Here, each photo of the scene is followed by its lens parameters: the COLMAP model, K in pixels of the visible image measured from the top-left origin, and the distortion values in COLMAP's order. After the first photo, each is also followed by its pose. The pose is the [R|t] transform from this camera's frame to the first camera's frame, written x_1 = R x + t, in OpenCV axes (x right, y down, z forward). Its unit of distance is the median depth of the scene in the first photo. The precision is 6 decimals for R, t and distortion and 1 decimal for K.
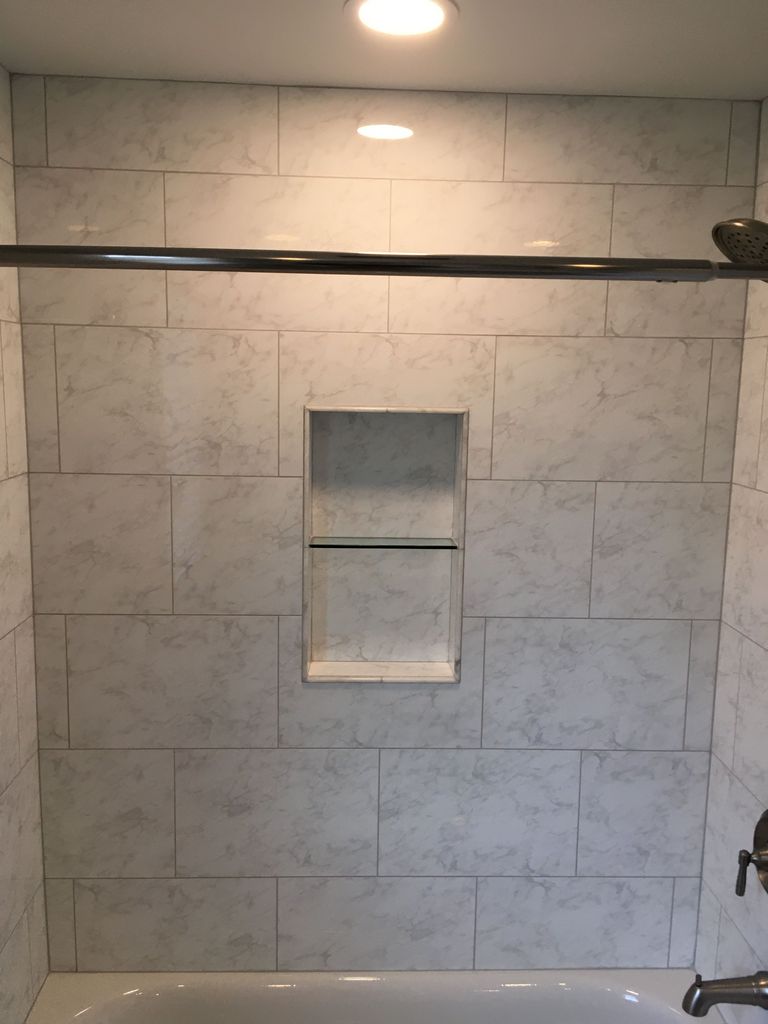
lens RADIAL K [[874.2, 0, 385.7], [0, 874.2, 512.6], [0, 0, 1]] dist [0.047229, -0.058087]
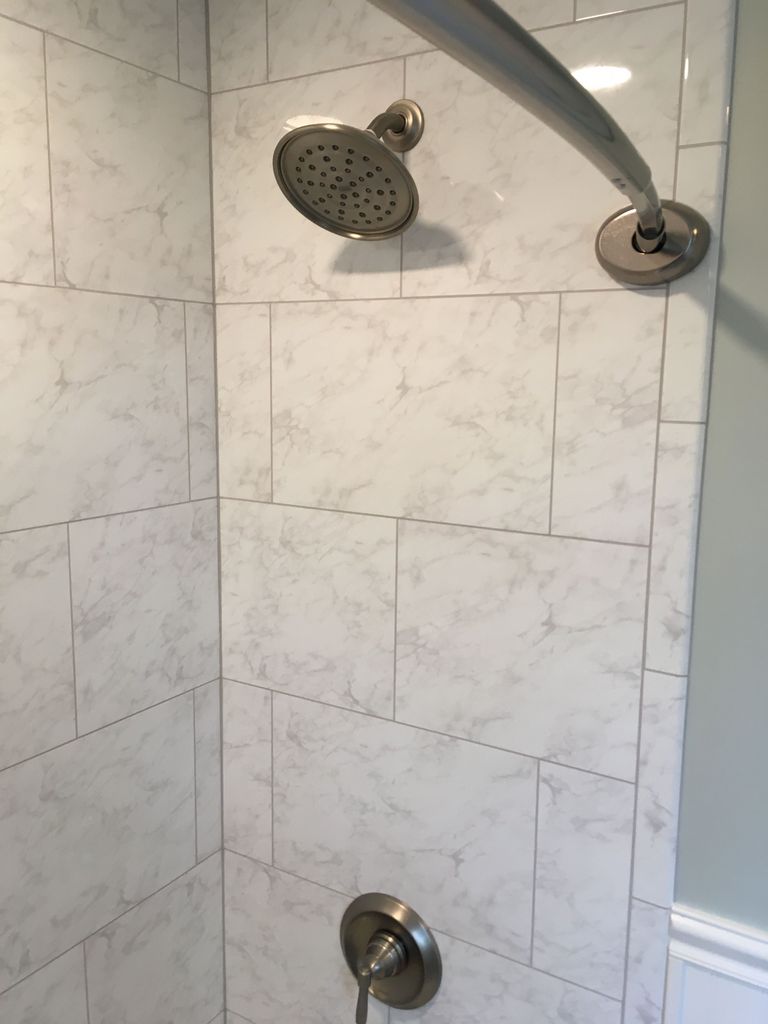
lens RADIAL K [[874.2, 0, 385.3], [0, 874.2, 509.7], [0, 0, 1]] dist [0.047229, -0.058087]
pose [[0.536677, -0.140149, 0.832067, -0.155905], [0.115677, 0.989019, 0.091974, -0.076142], [-0.835821, 0.046891, 0.546996, 0.475276]]
